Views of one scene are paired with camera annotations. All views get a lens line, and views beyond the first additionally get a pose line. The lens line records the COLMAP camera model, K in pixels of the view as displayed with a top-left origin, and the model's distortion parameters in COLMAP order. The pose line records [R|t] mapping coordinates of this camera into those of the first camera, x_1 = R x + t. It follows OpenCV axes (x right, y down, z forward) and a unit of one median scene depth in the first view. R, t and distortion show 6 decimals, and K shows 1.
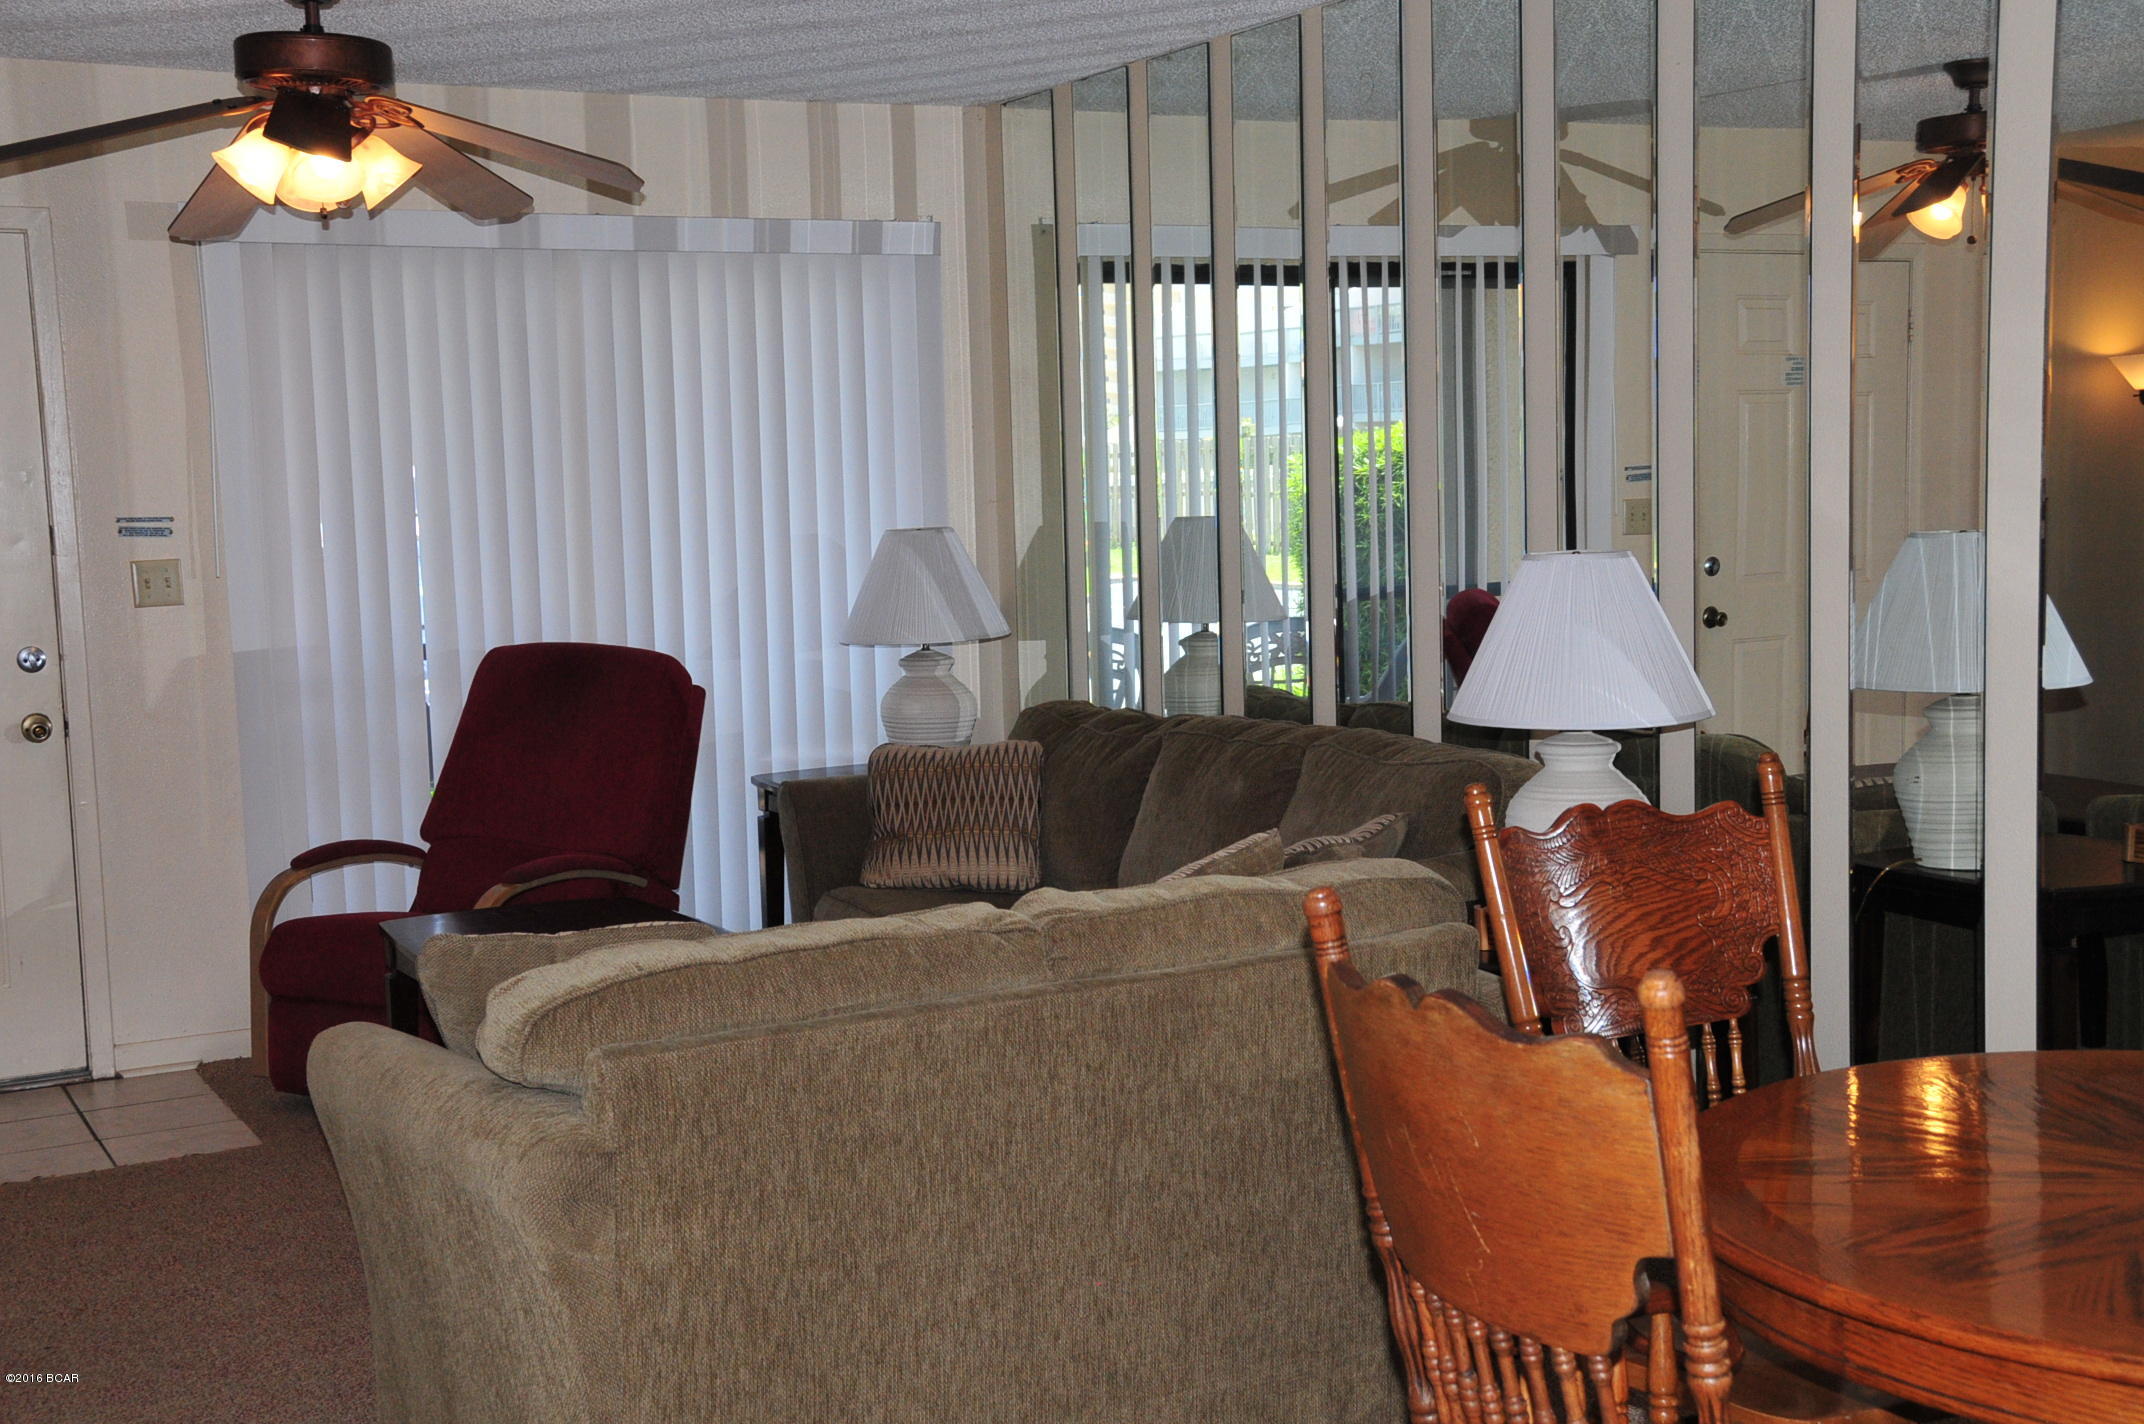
lens RADIAL K [[2685.4, 0, 1046.6], [0, 2685.4, 745.6], [0, 0, 1]] dist [0.103872, 0.000000]
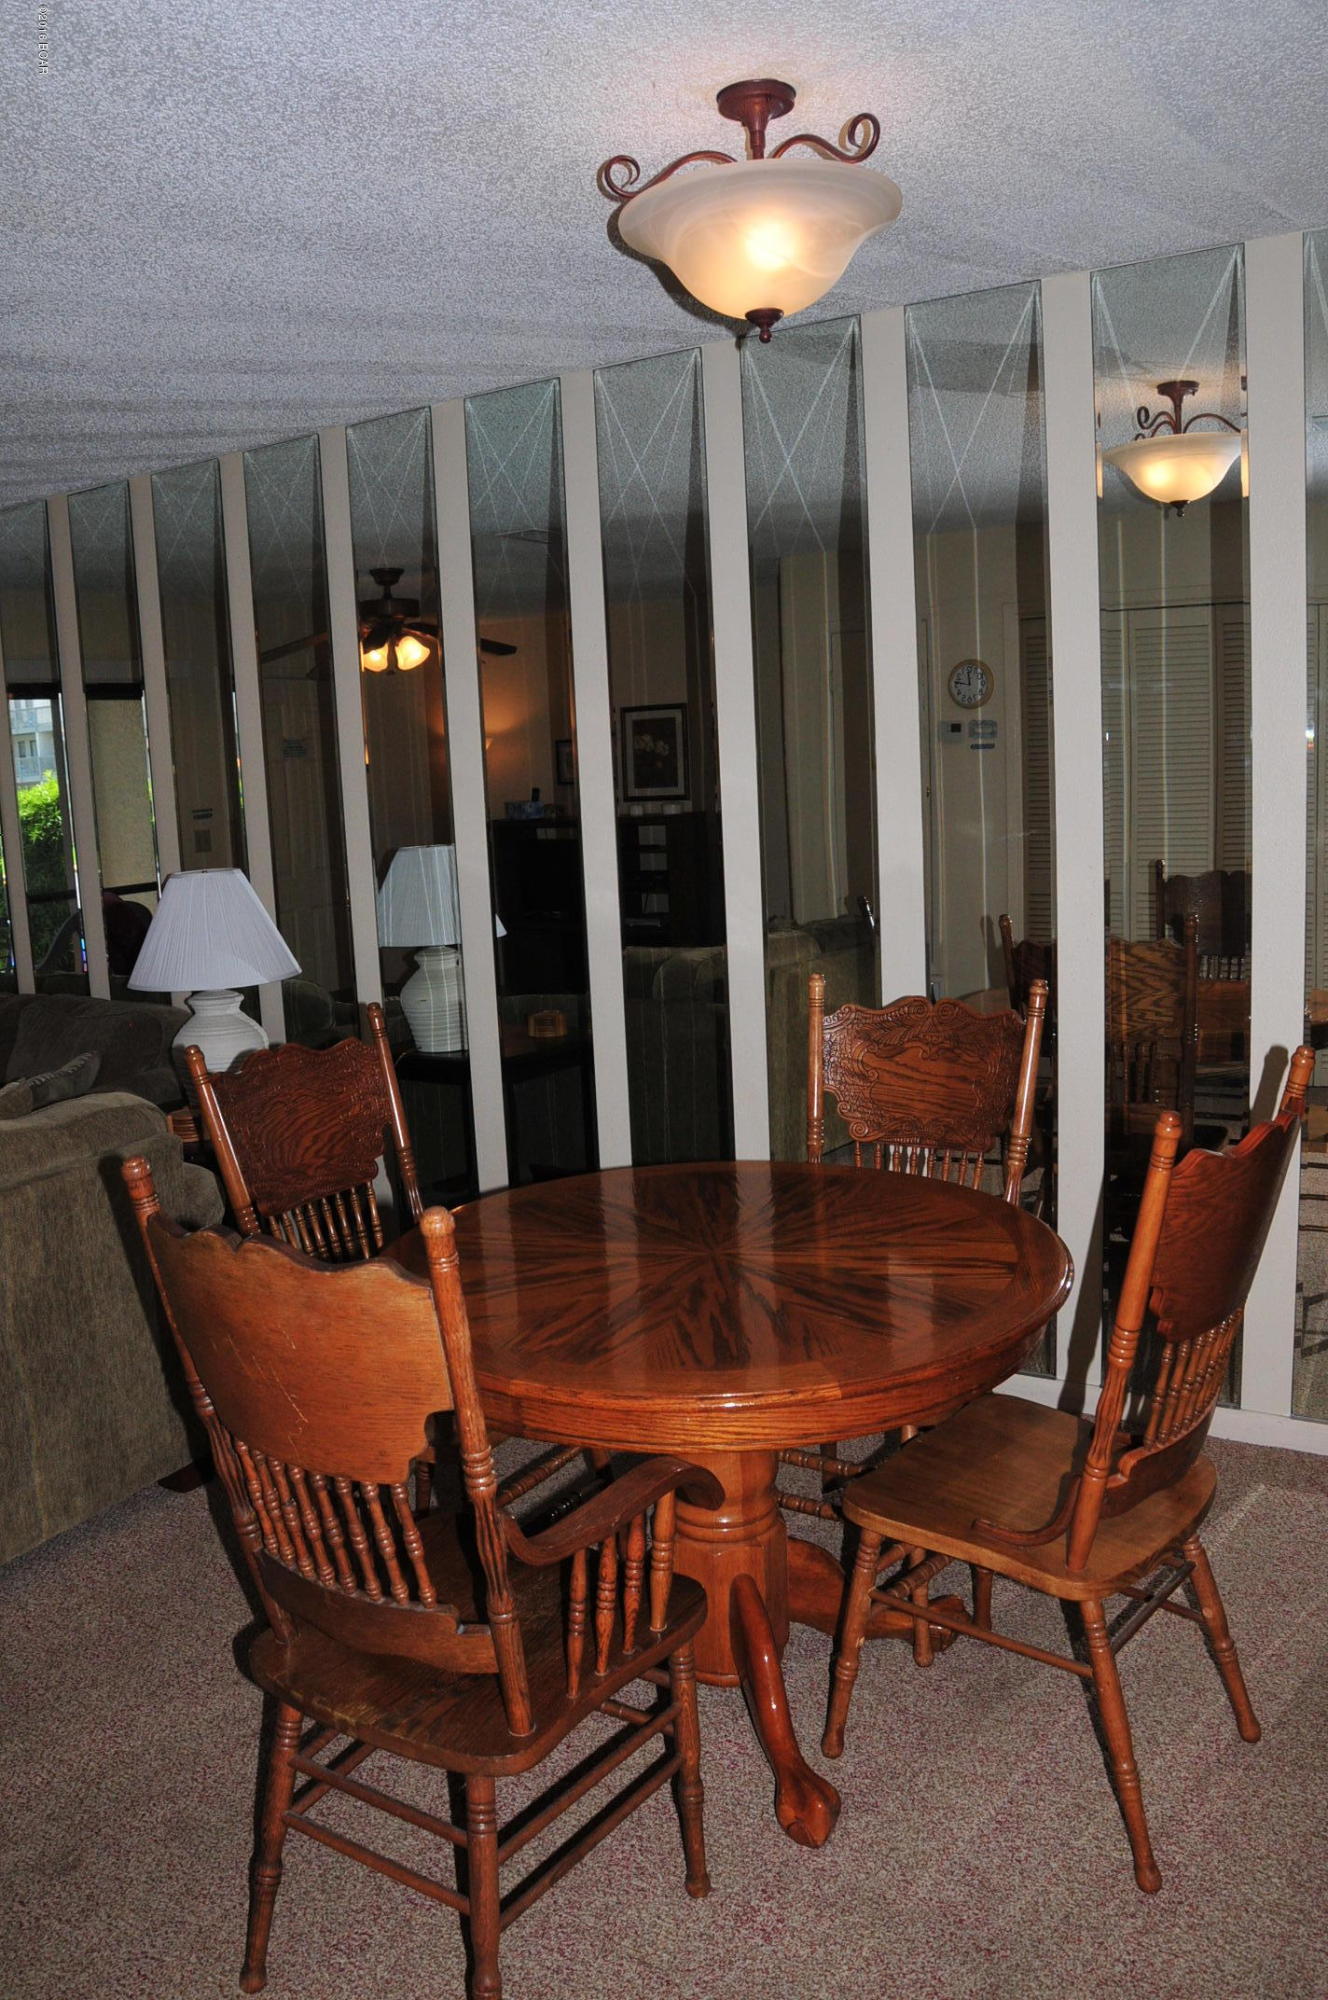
lens RADIAL K [[1584.1, 0, 657.0], [0, 1584.1, 1012.0], [0, 0, 1]] dist [-0.160717, 0.126684]
pose [[0.866963, -0.088843, 0.490390, -0.021223], [0.074242, 0.996026, 0.049196, -0.018191], [-0.492812, -0.006243, 0.870113, 0.117701]]
